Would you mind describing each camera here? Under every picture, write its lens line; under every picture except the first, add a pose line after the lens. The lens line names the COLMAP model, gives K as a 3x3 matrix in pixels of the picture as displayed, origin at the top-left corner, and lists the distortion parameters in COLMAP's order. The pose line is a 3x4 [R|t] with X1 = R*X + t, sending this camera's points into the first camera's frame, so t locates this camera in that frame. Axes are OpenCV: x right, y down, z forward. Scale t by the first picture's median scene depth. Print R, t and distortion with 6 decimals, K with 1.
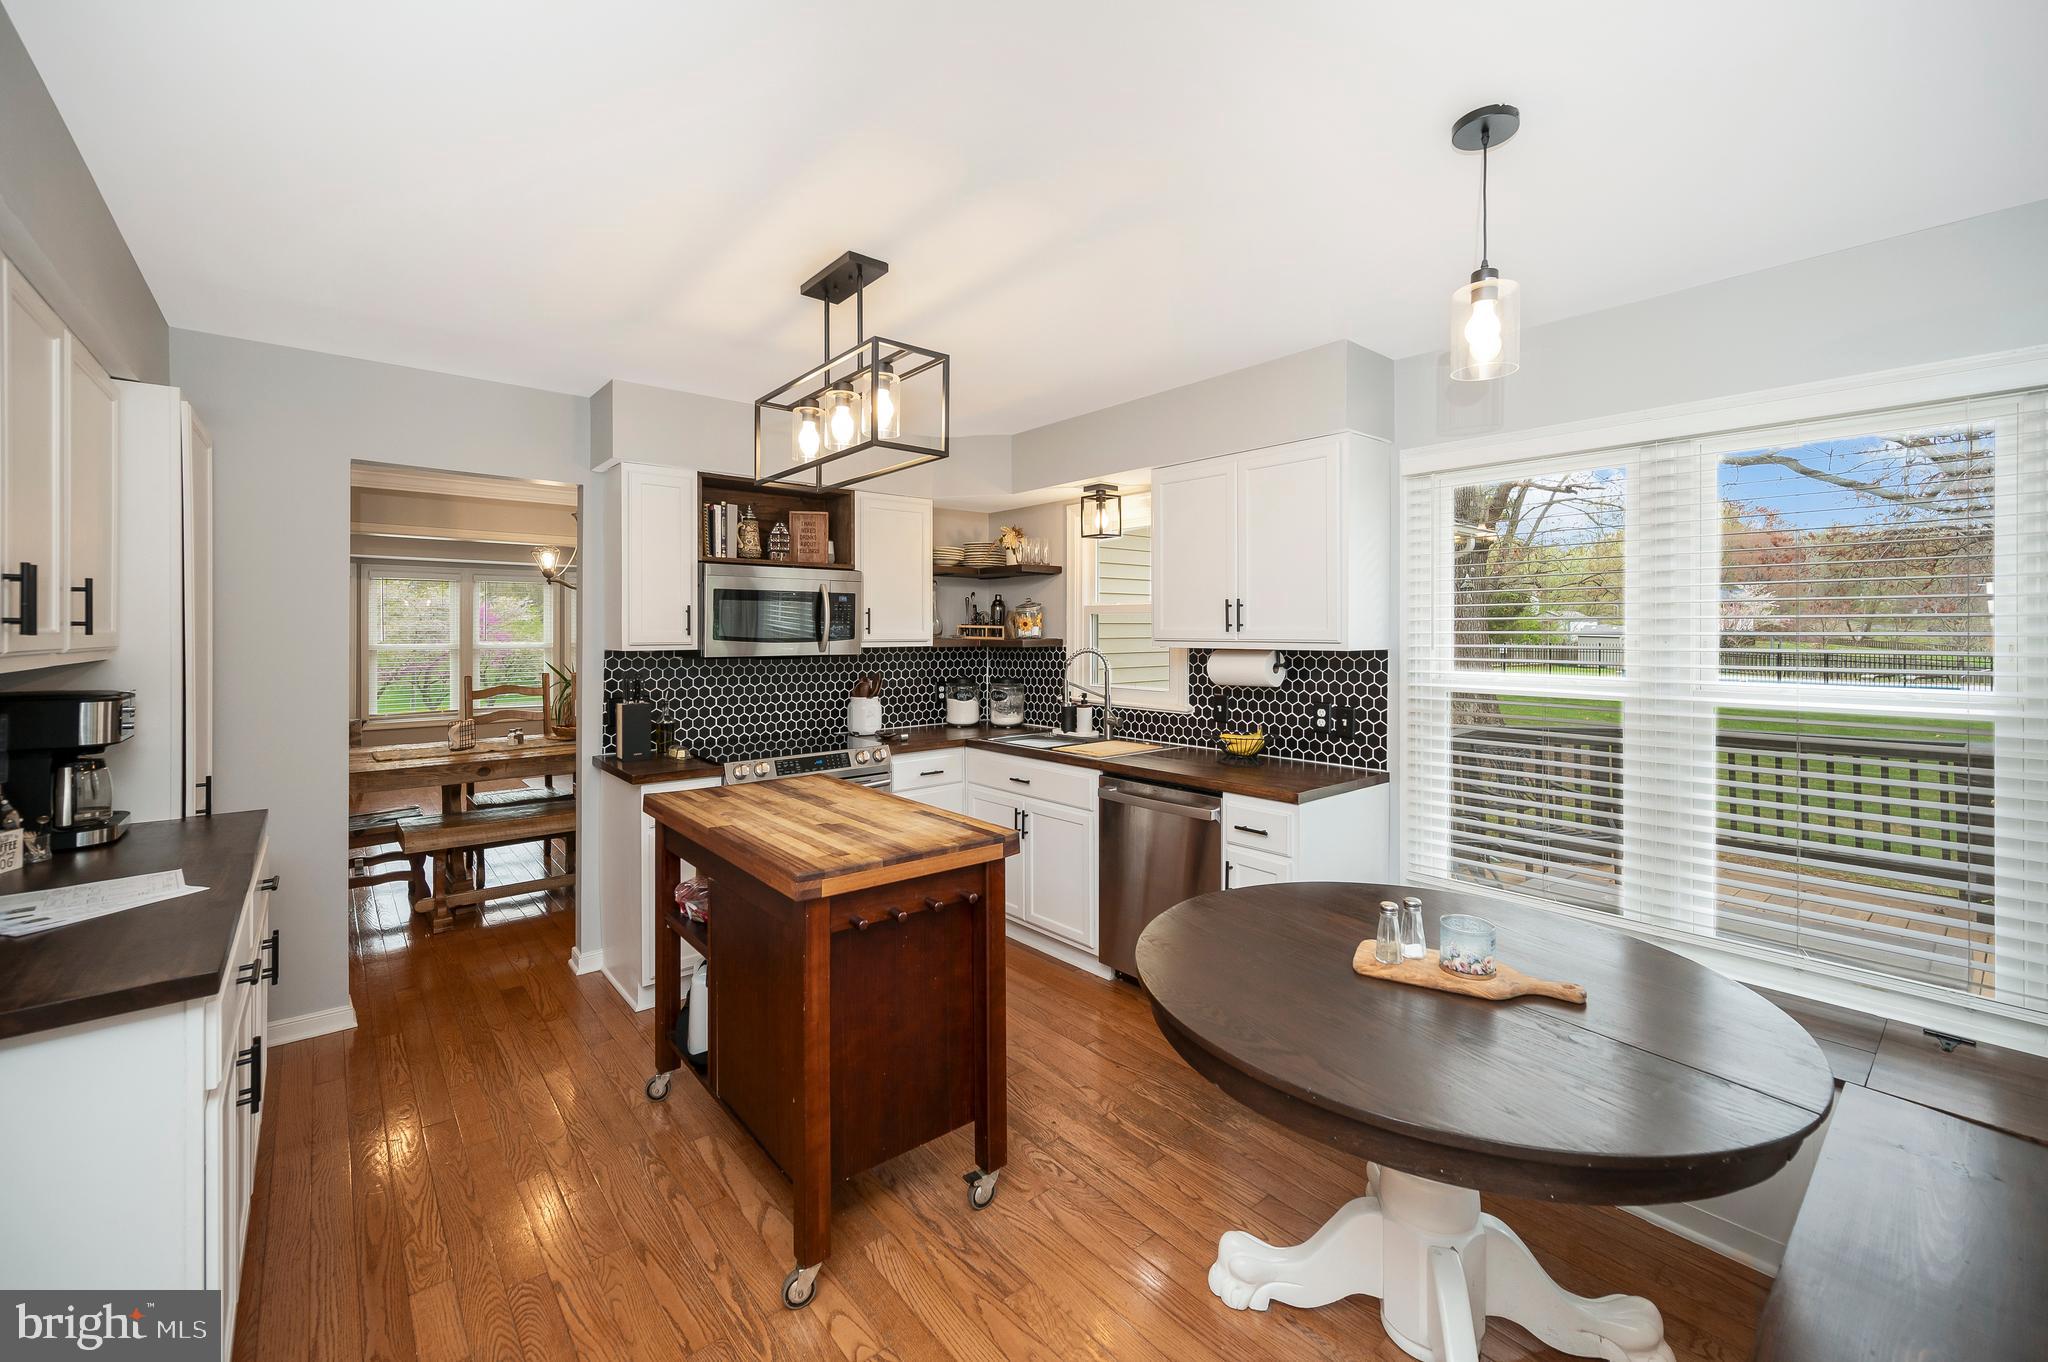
lens RADIAL K [[842.4, 0, 1034.6], [0, 842.4, 643.6], [0, 0, 1]] dist [0.000771, -0.000042]
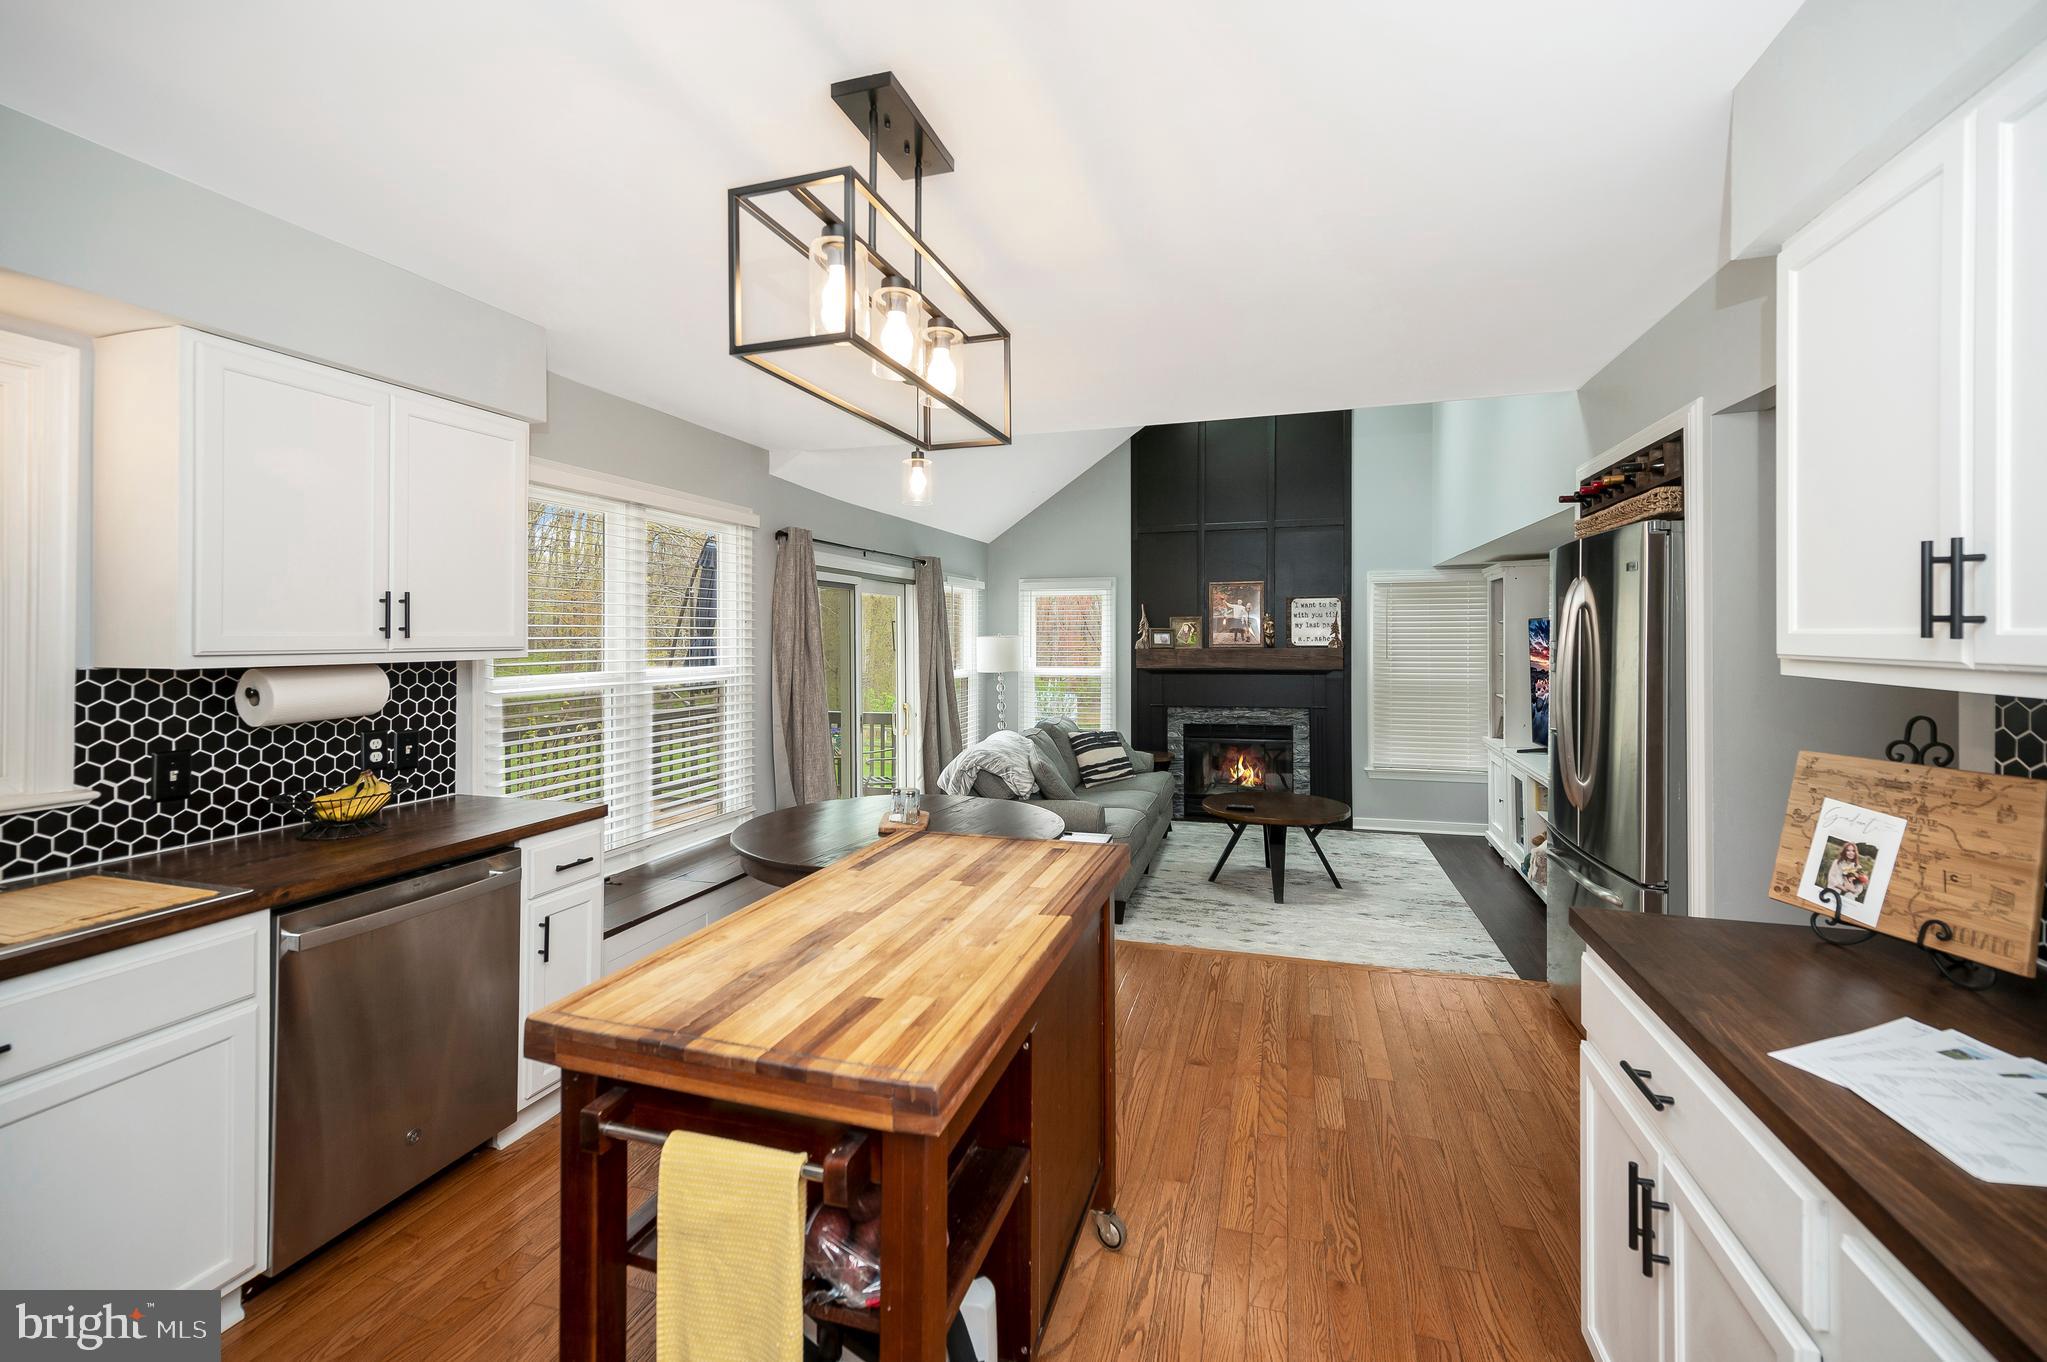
lens RADIAL K [[845.7, 0, 1029.6], [0, 845.7, 632.2], [0, 0, 1]] dist [0.000930, 0.000053]
pose [[-0.542645, 0.004198, 0.839952, -0.558701], [0.015066, 0.999875, 0.004737, -0.012772], [-0.839827, 0.015225, -0.542641, 0.812884]]
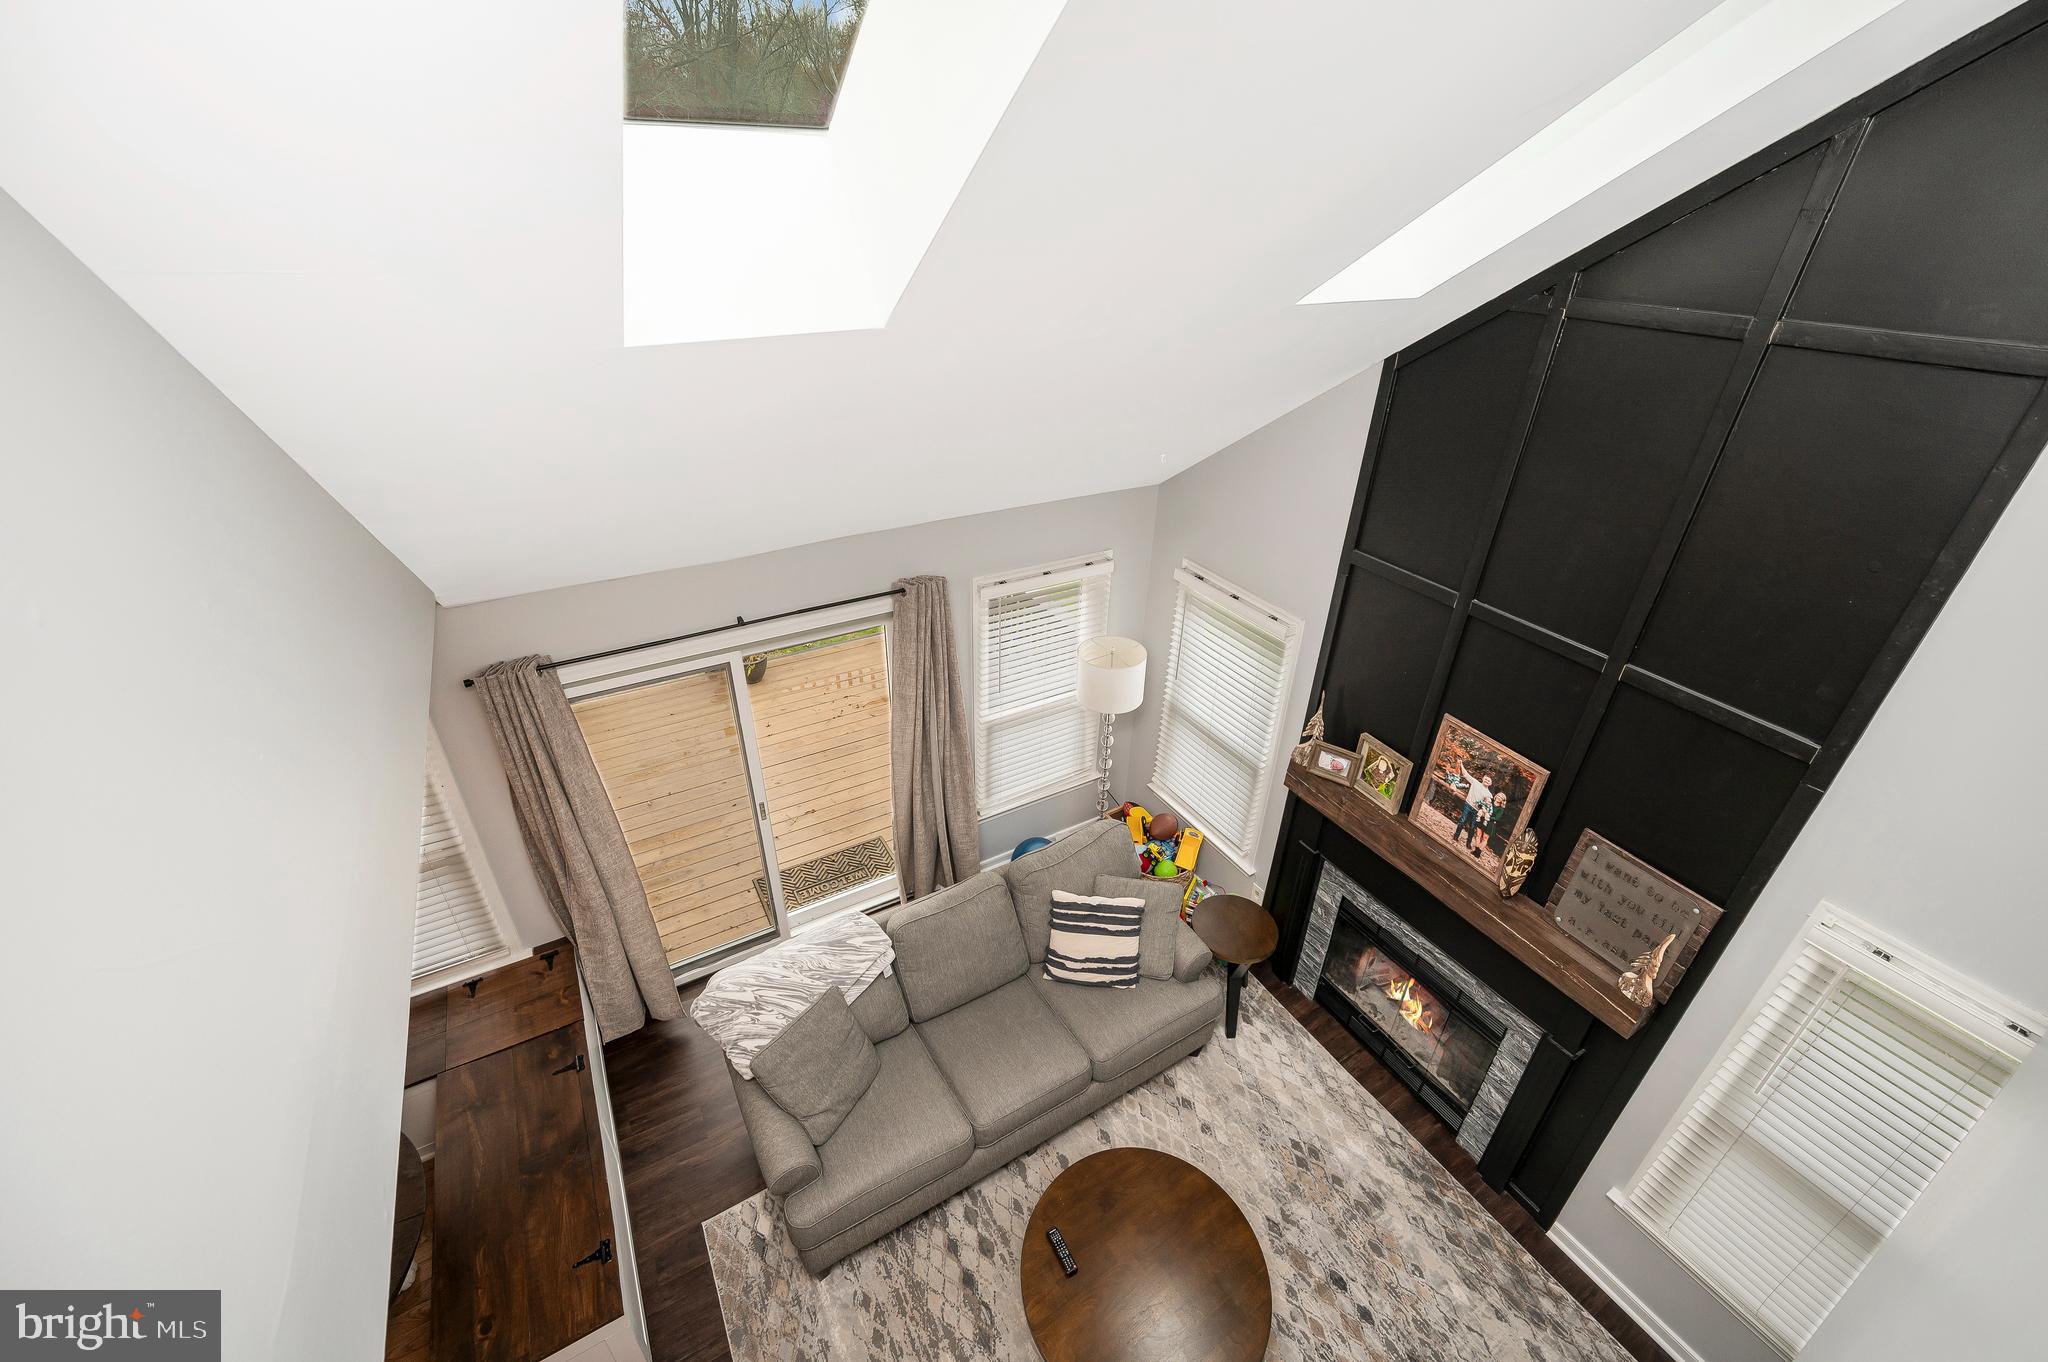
lens RADIAL K [[830.1, 0, 1030.7], [0, 830.1, 670.5], [0, 0, 1]] dist [-0.000107, -0.000003]
pose [[0.176843, -0.491289, 0.852855, 0.001902], [-0.006112, 0.865947, 0.500098, -0.619746], [-0.984220, -0.093651, 0.150134, -0.272879]]
